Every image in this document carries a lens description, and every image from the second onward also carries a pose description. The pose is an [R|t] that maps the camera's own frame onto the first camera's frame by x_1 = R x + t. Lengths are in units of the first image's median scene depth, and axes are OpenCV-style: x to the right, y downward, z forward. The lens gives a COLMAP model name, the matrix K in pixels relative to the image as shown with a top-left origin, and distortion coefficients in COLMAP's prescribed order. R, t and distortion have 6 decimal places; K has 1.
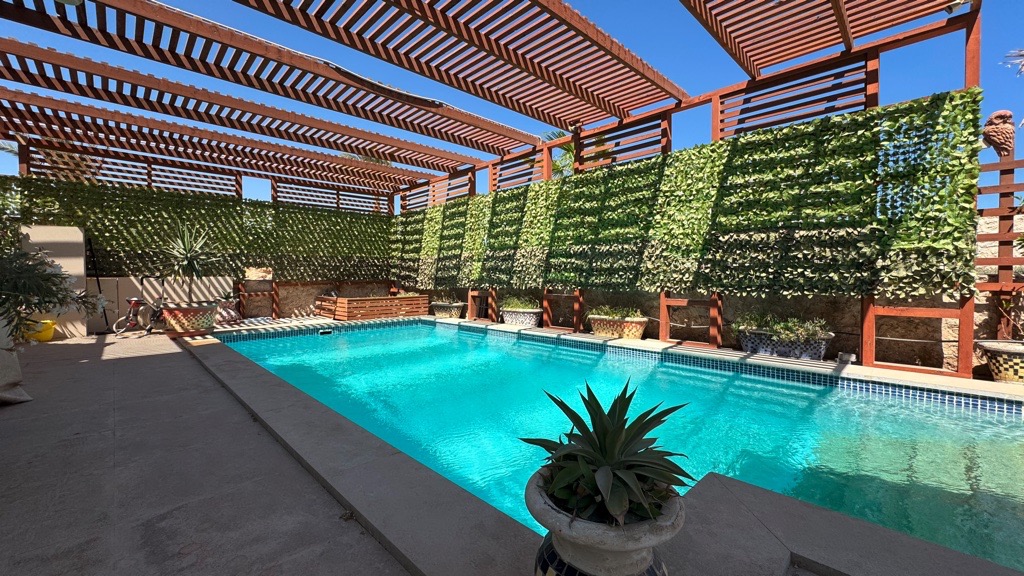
lens RADIAL K [[410.8, 0, 515.9], [0, 410.8, 277.3], [0, 0, 1]] dist [-0.005311, 0.000296]
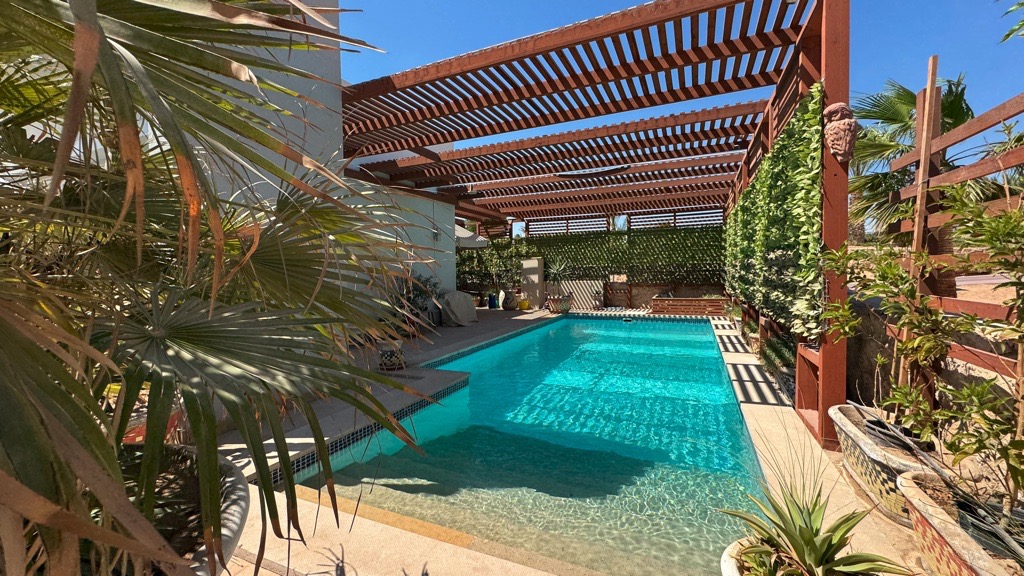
lens RADIAL K [[410.8, 0, 514.4], [0, 410.8, 289.9], [0, 0, 1]] dist [-0.005311, 0.000296]
pose [[0.358568, 0.025785, -0.933148, 0.445481], [0.011197, 0.999428, 0.031918, -0.013516], [0.933437, -0.021893, 0.358074, 0.056534]]
